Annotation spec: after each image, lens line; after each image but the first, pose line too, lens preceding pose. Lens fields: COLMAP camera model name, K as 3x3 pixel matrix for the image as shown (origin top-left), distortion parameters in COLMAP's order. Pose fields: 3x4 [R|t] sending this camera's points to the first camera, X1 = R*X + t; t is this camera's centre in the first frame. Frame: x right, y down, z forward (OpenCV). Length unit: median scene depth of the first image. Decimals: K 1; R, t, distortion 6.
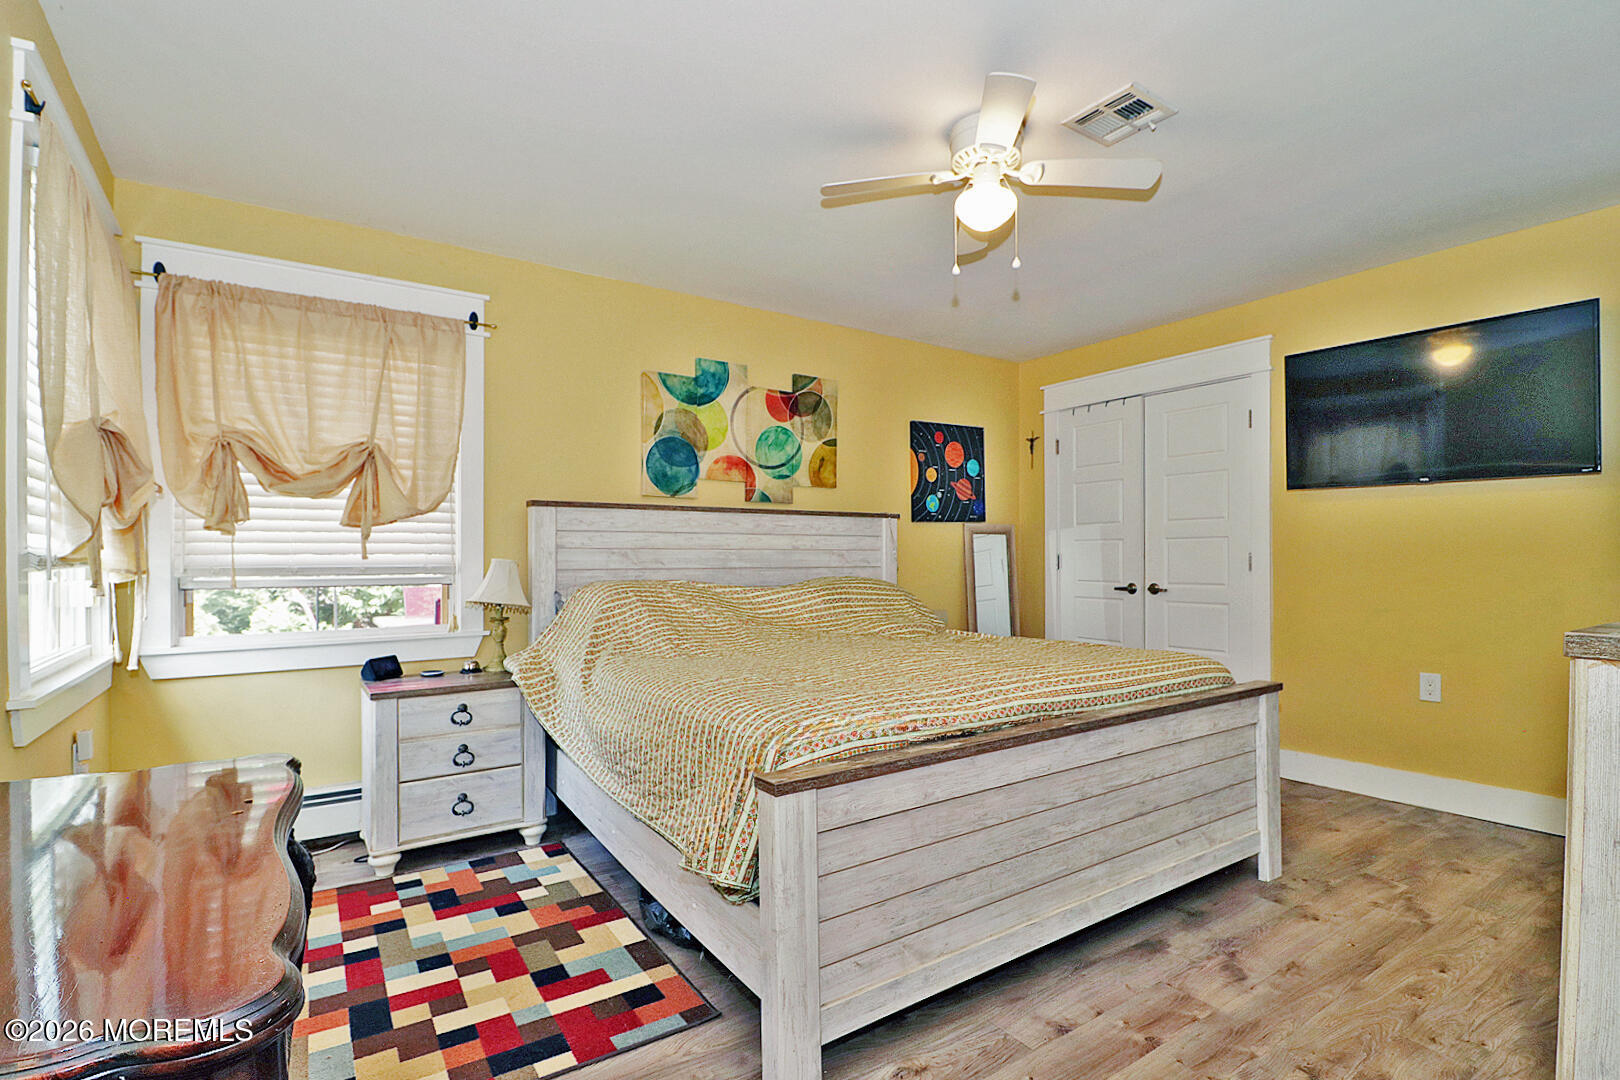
lens RADIAL K [[781.6, 0, 816.3], [0, 781.6, 553.9], [0, 0, 1]] dist [-0.005146, -0.001021]
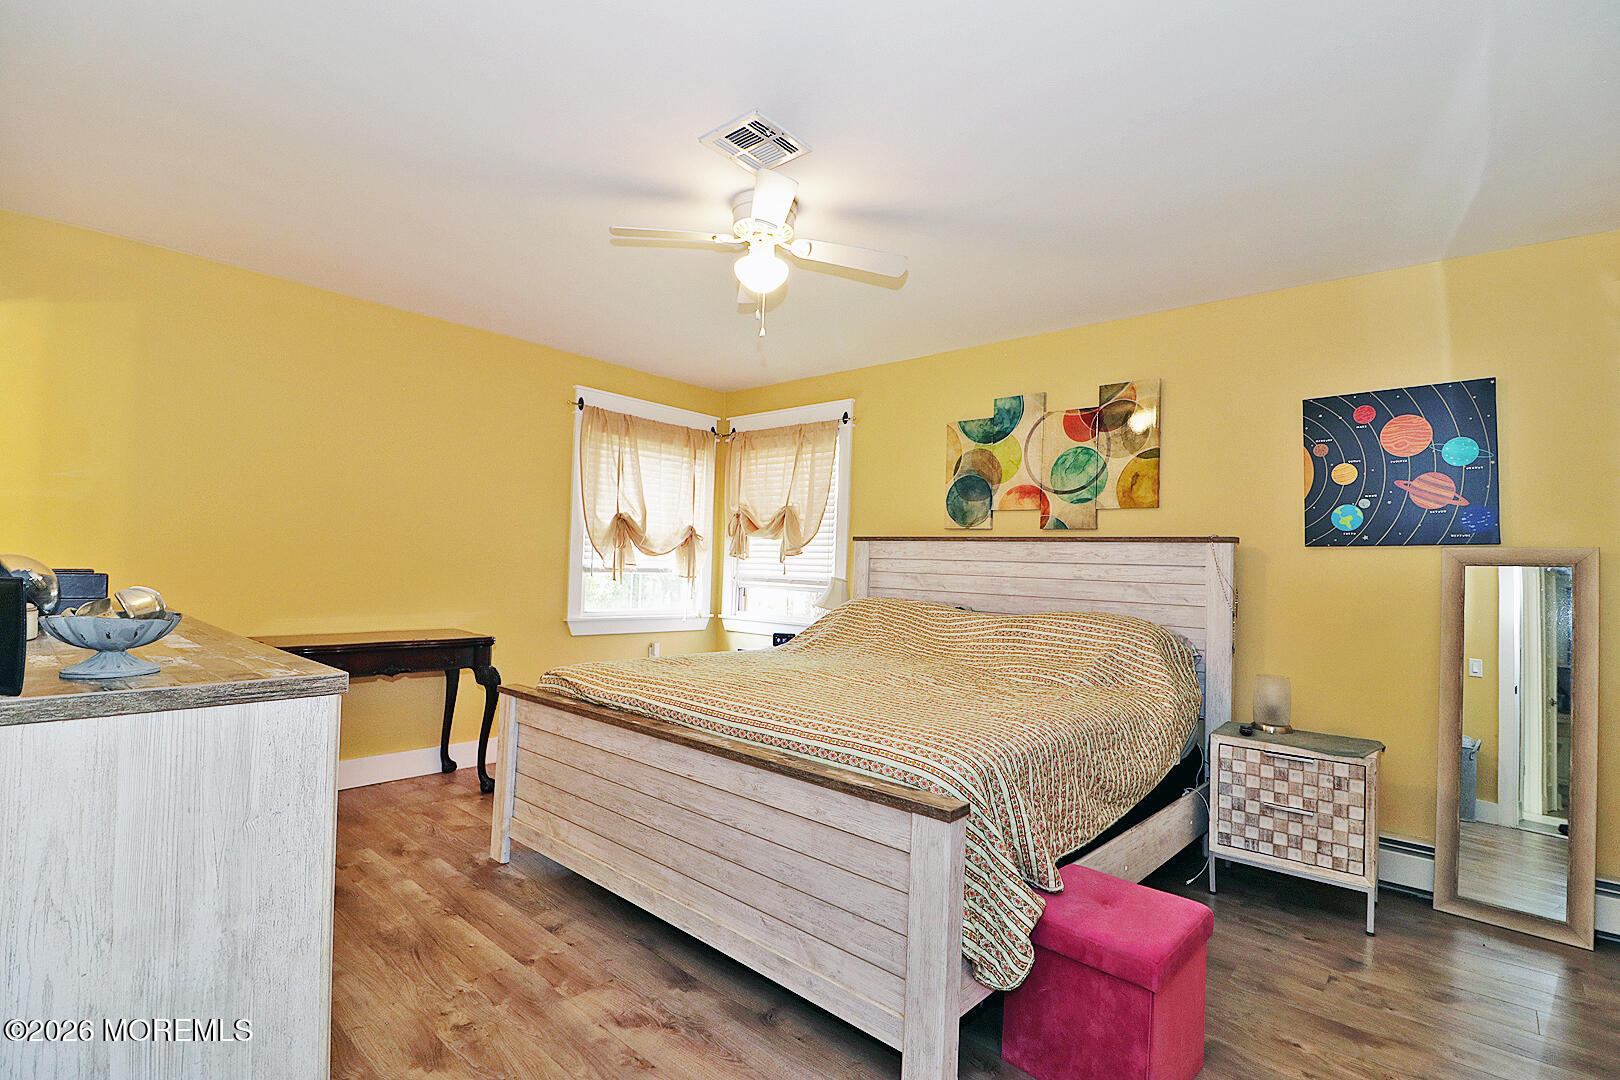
lens RADIAL K [[747.9, 0, 813.0], [0, 747.9, 541.5], [0, 0, 1]] dist [0.000286, -0.015089]
pose [[0.237607, -0.019611, -0.971163, 0.769458], [-0.030085, 0.999168, -0.027537, -0.017245], [0.970895, 0.035760, 0.236820, 0.504501]]
